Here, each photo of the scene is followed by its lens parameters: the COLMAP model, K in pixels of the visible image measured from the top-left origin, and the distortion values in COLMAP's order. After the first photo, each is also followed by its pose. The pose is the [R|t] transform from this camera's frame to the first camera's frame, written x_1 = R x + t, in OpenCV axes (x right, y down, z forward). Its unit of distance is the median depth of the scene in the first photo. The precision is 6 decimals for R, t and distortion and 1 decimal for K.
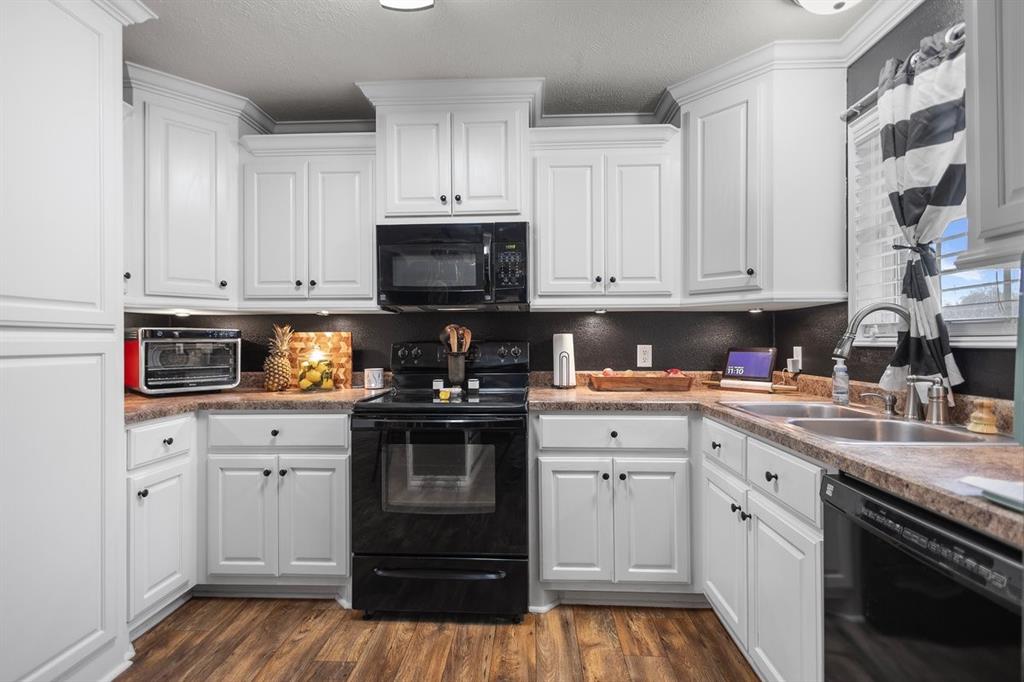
lens RADIAL K [[476.3, 0, 512.9], [0, 476.3, 341.0], [0, 0, 1]] dist [0.000652, -0.000183]
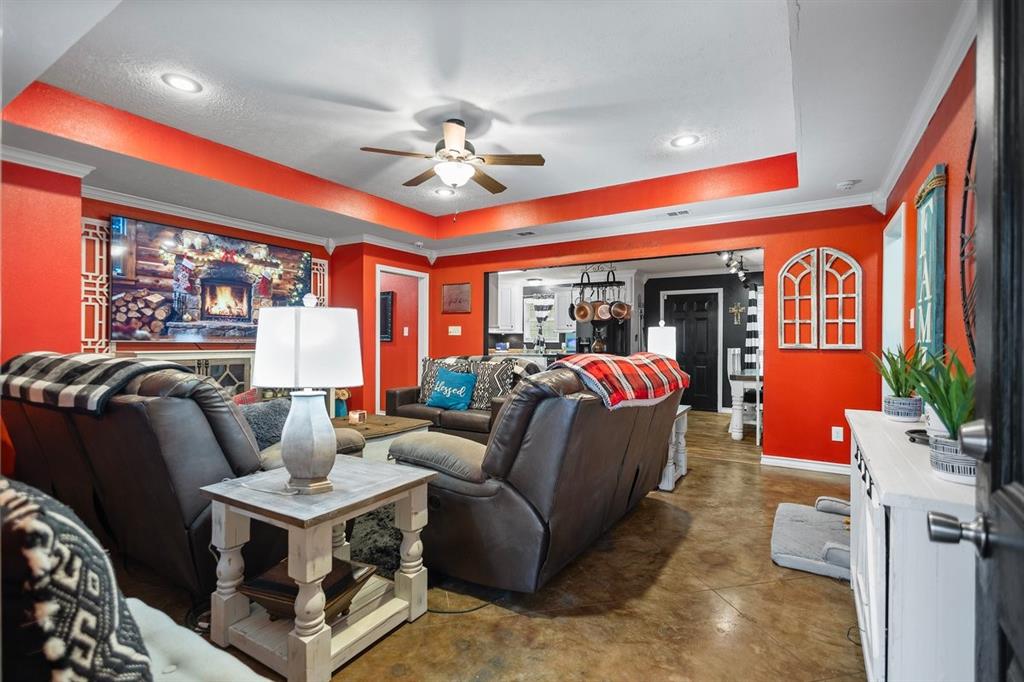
lens RADIAL K [[476.3, 0, 512.5], [0, 476.3, 340.9], [0, 0, 1]] dist [0.000652, -0.000183]
pose [[0.491824, 0.003427, 0.870688, -4.720875], [-0.004817, 0.999988, -0.001215, 0.001948], [-0.870681, -0.003597, 0.491835, -1.750726]]
